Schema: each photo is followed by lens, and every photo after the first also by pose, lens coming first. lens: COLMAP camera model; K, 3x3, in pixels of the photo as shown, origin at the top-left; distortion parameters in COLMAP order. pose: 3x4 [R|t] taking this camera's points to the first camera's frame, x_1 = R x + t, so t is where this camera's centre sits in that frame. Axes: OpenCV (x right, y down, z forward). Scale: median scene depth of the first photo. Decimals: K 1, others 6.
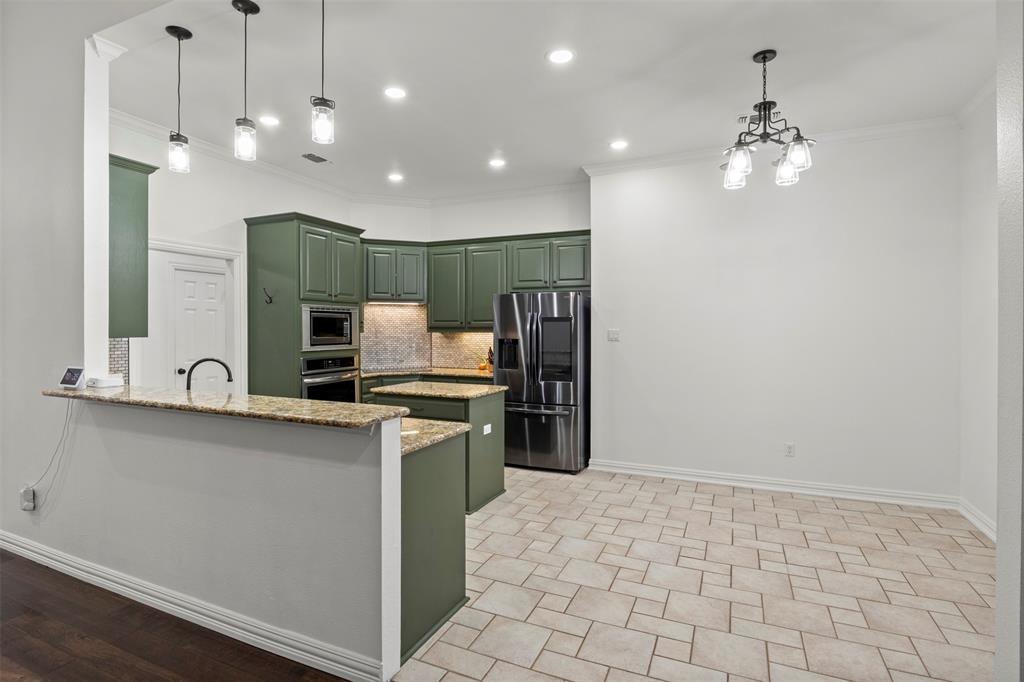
lens RADIAL K [[515.7, 0, 511.2], [0, 515.7, 324.6], [0, 0, 1]] dist [-0.014743, 0.000563]
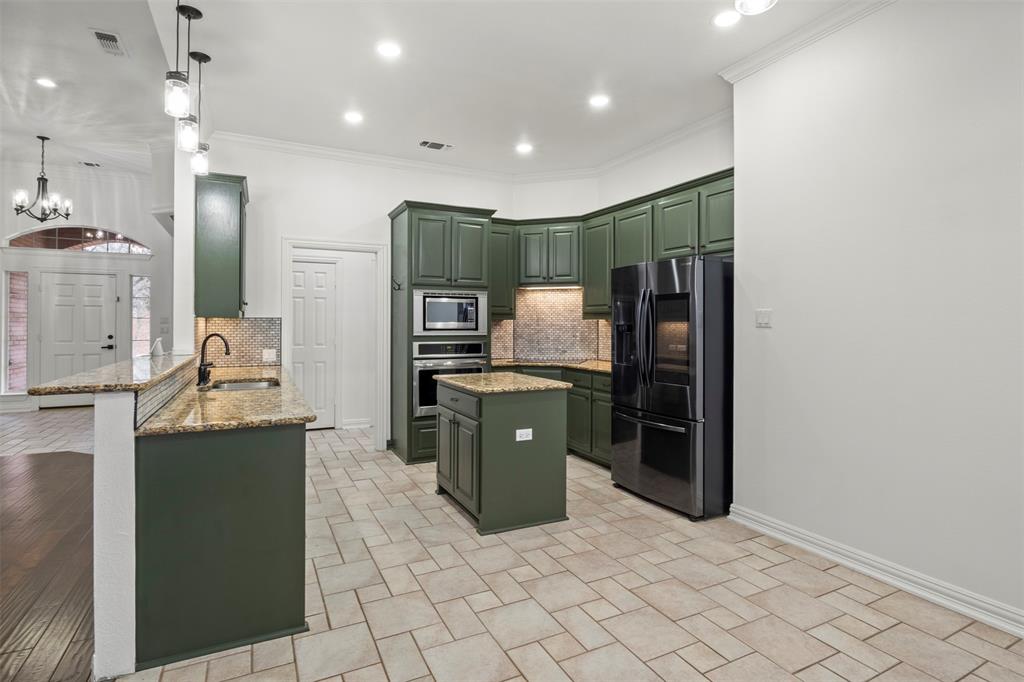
lens RADIAL K [[515.7, 0, 511.2], [0, 515.7, 324.6], [0, 0, 1]] dist [-0.014743, 0.000563]
pose [[0.769778, 0.000529, -0.638311, 0.365661], [0.002414, 0.999990, 0.003740, 0.024978], [0.638307, -0.004420, 0.769769, 0.310344]]
